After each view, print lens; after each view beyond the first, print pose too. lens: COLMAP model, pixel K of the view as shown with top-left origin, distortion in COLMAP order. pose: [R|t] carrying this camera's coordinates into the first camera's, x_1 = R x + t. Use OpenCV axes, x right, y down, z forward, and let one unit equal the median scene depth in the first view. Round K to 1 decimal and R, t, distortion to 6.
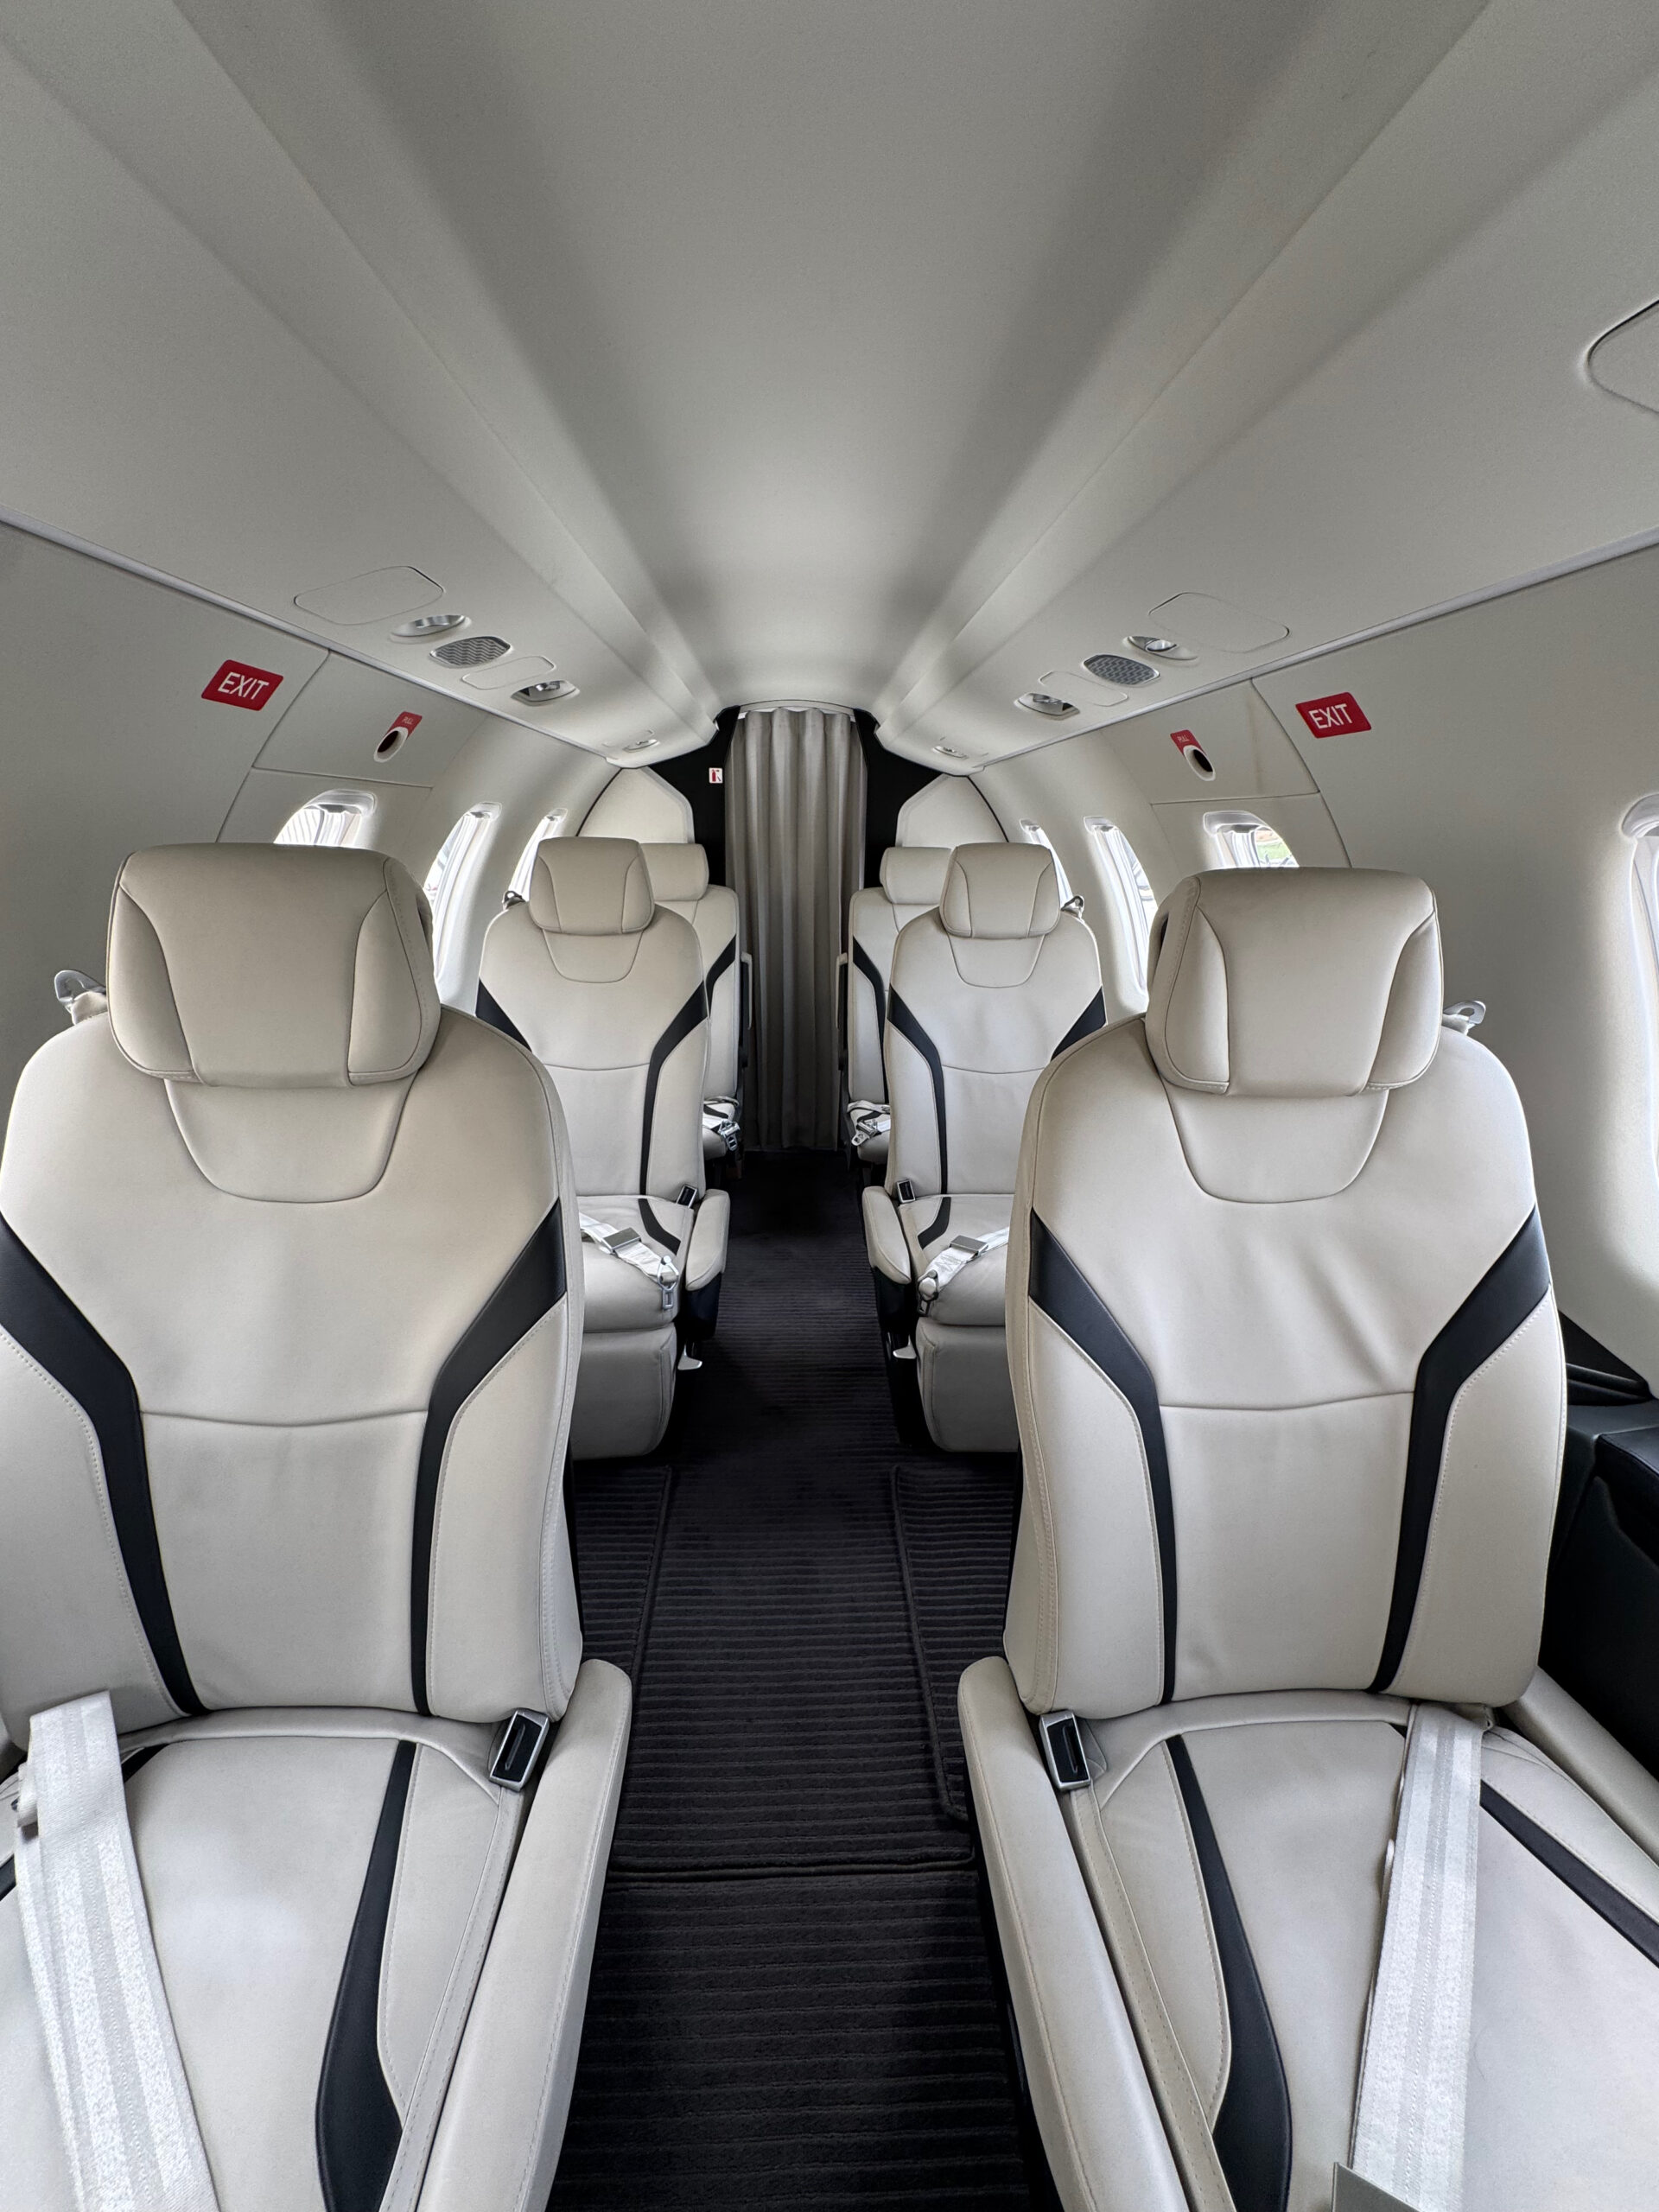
lens RADIAL K [[884.8, 0, 829.5], [0, 884.8, 1106.0], [0, 0, 1]] dist [-0.007000, 0.000036]
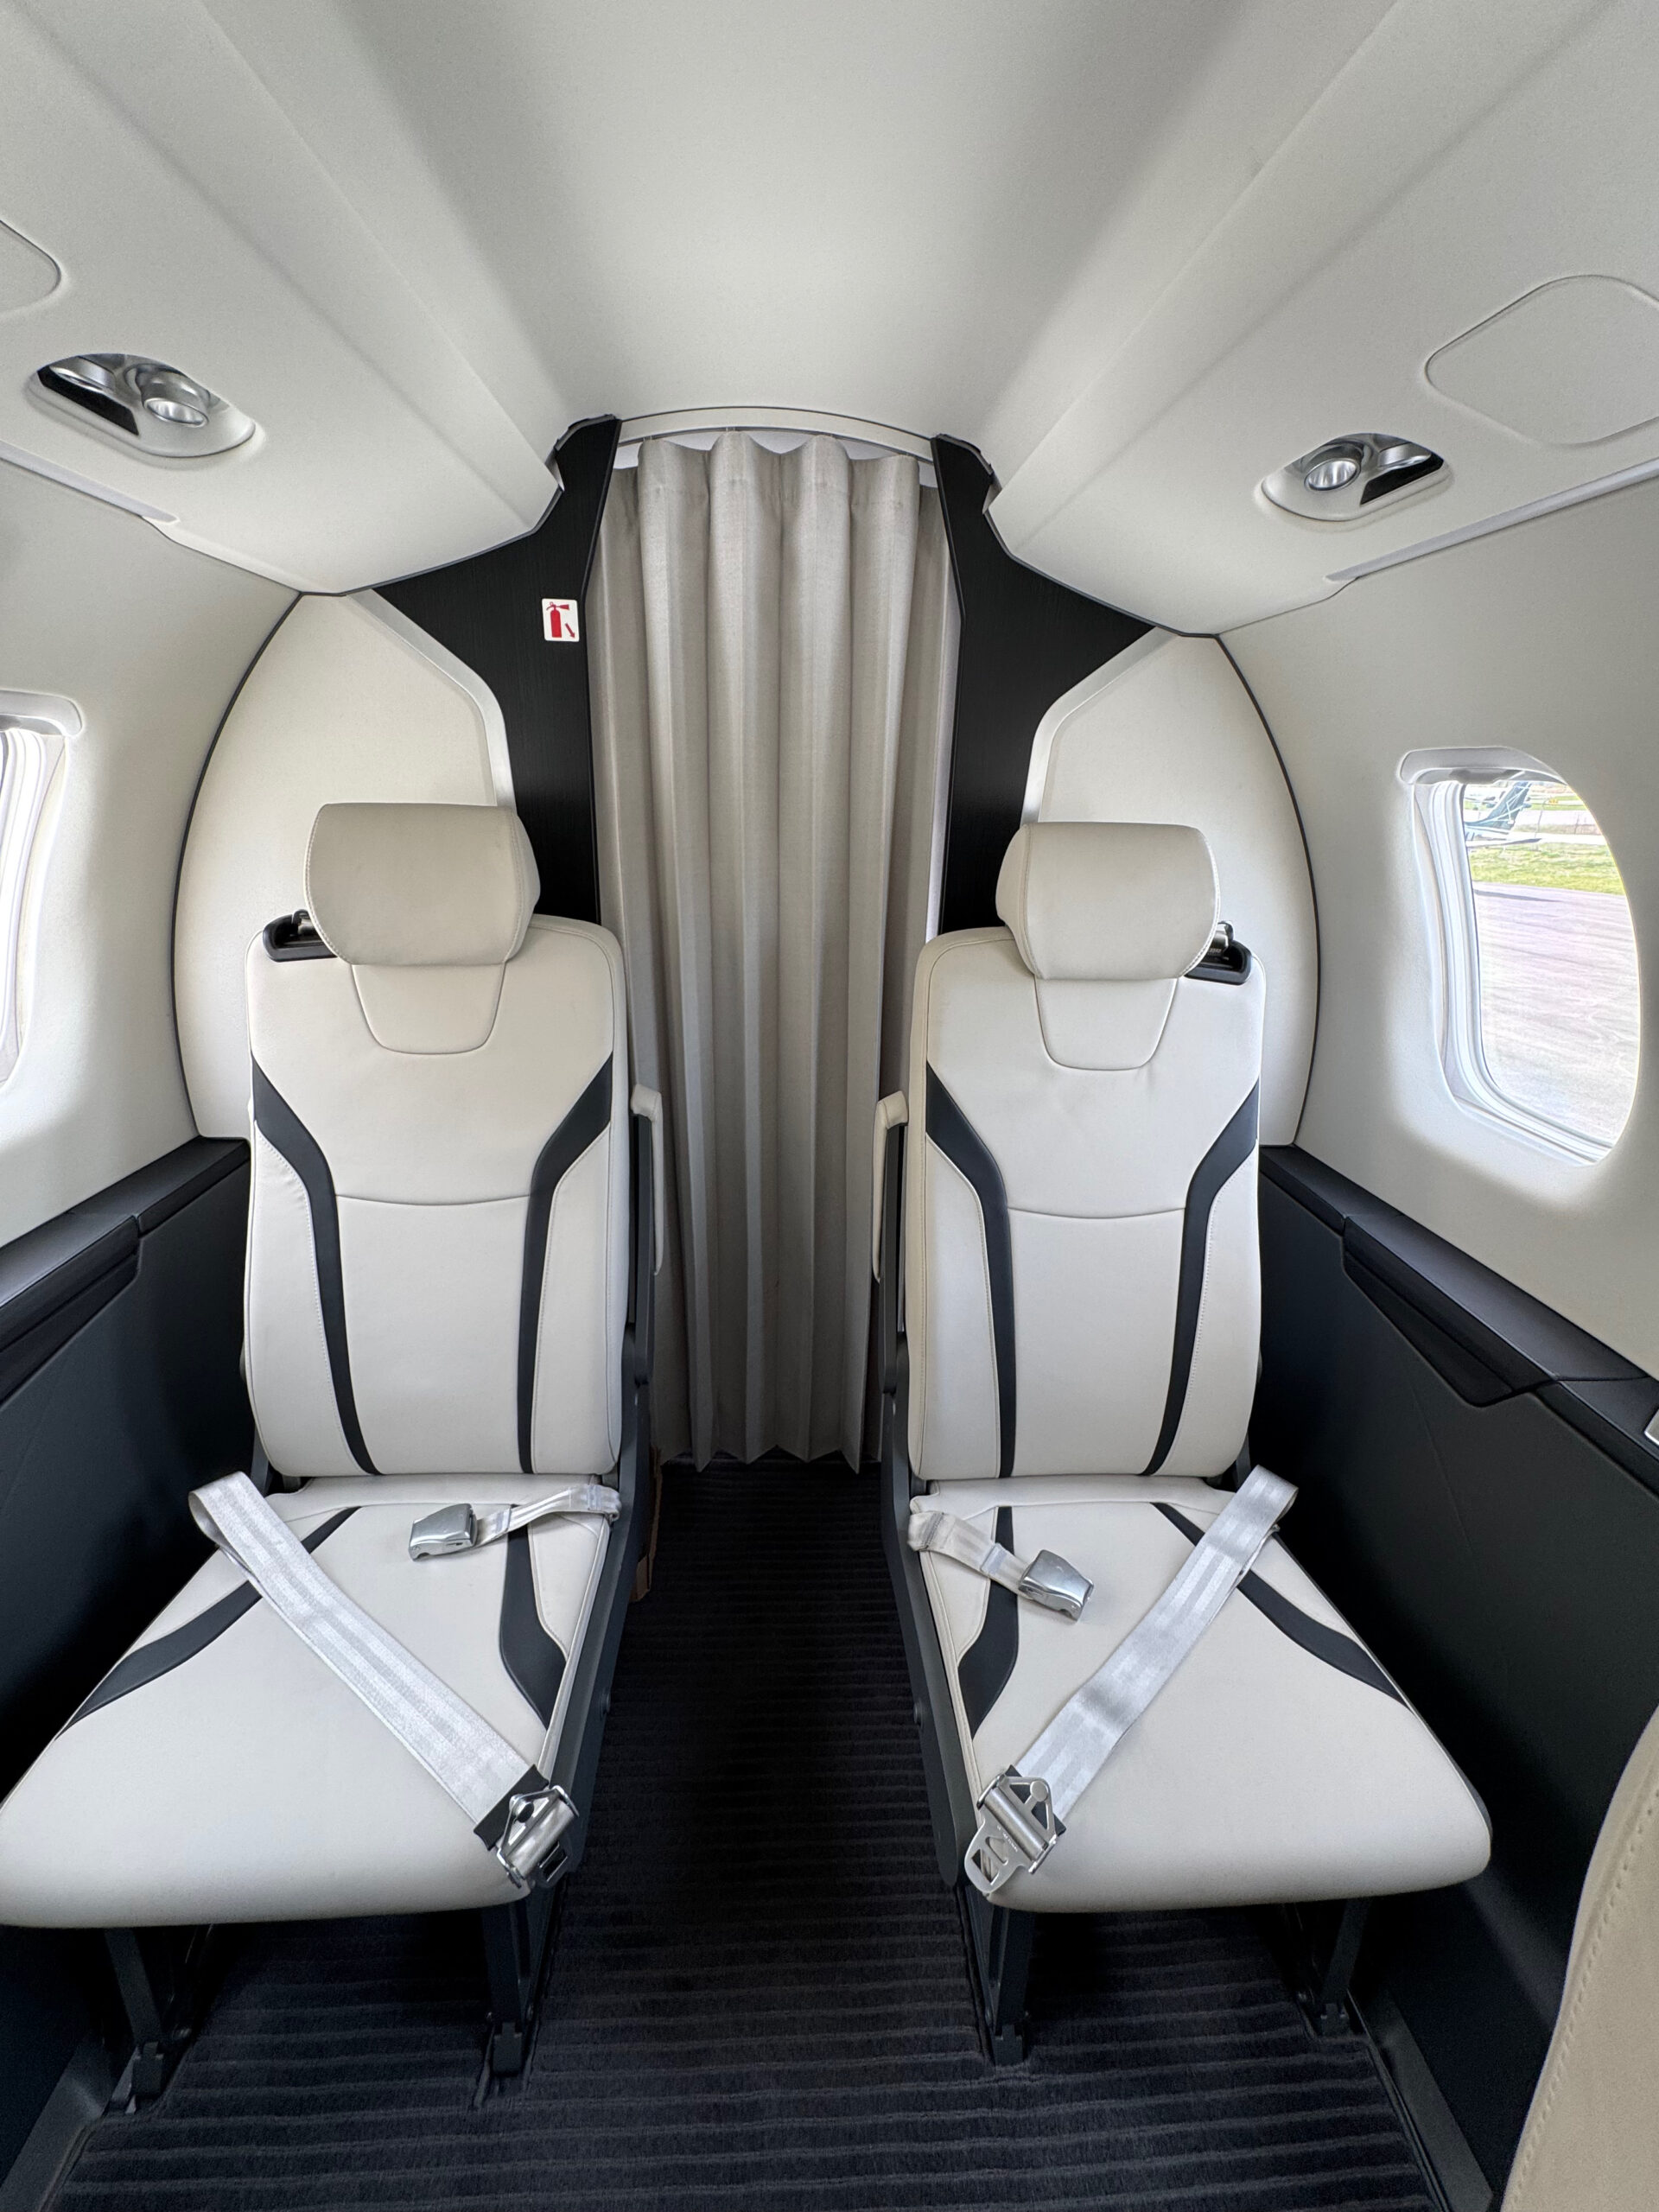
lens RADIAL K [[884.8, 0, 829.5], [0, 884.8, 1106.0], [0, 0, 1]] dist [-0.007000, 0.000036]
pose [[0.999569, 0.004723, 0.028967, -0.037040], [-0.006499, 0.998083, 0.061541, -0.291356], [-0.028620, -0.061703, 0.997684, 0.926332]]
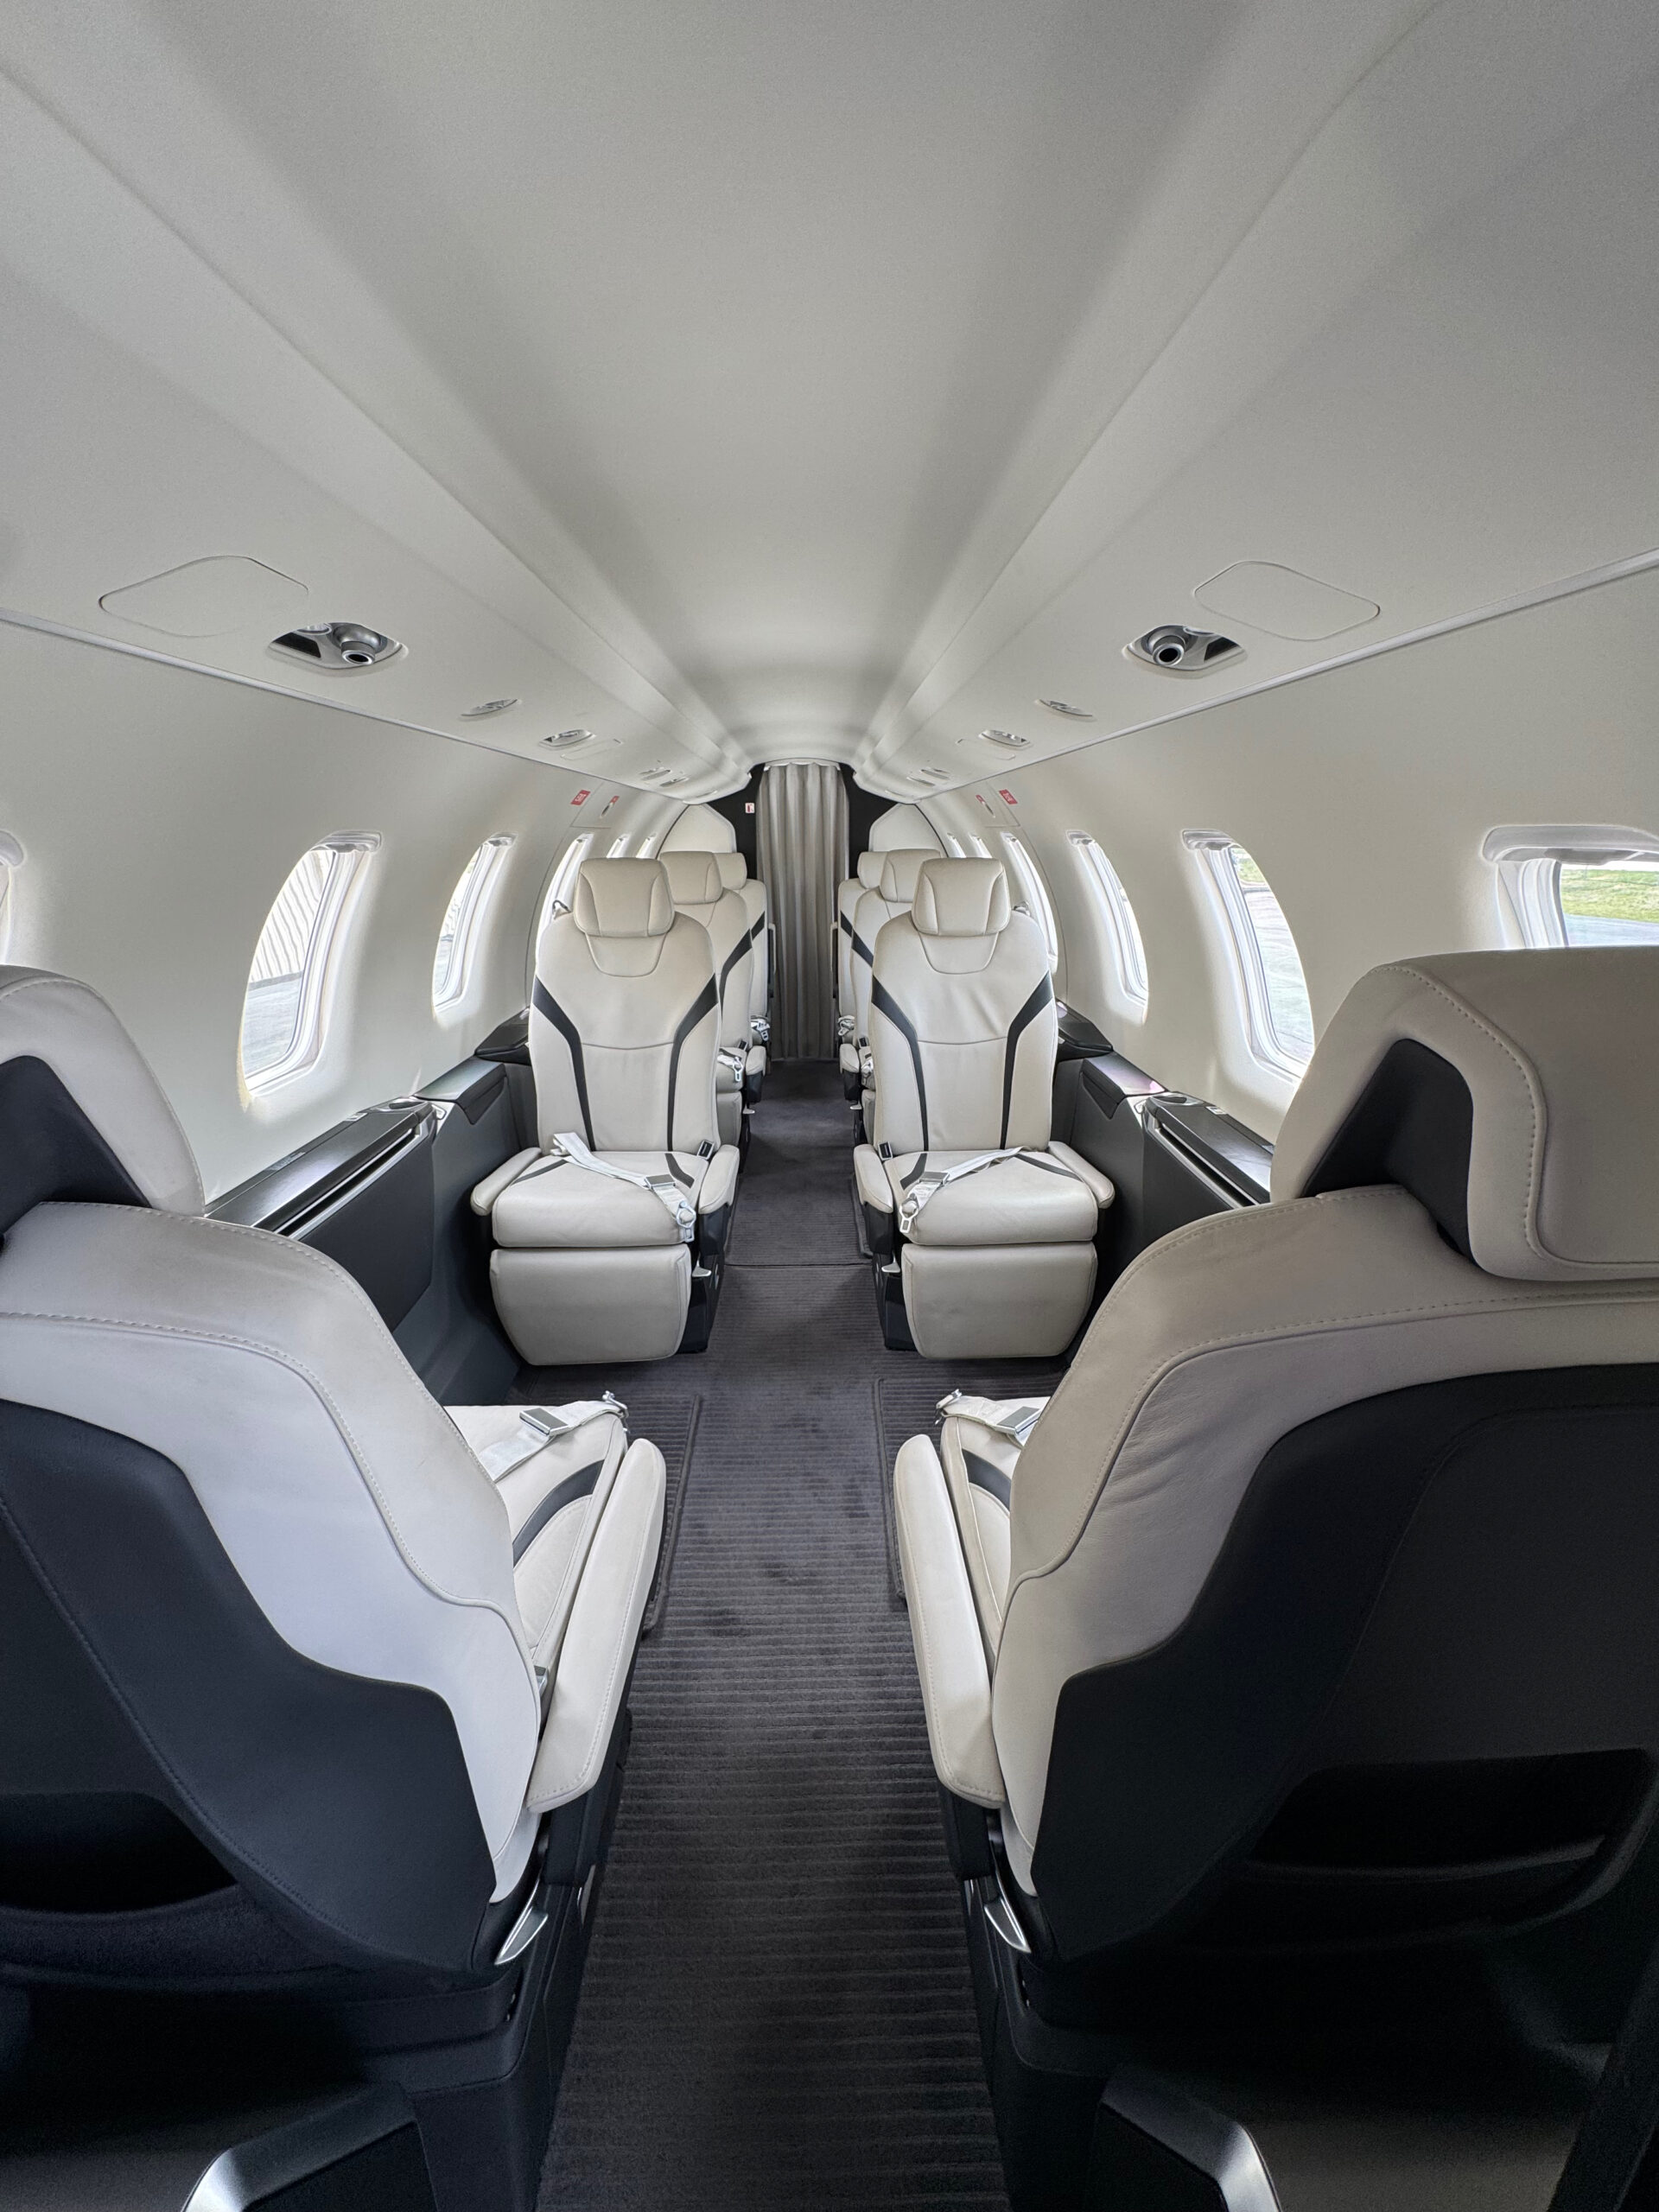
lens RADIAL K [[884.8, 0, 829.5], [0, 884.8, 1106.0], [0, 0, 1]] dist [-0.007000, 0.000036]
pose [[0.999530, -0.015643, -0.026349, 0.062692], [0.015544, 0.999871, -0.003945, 0.228907], [0.026408, 0.003533, 0.999645, -0.797662]]
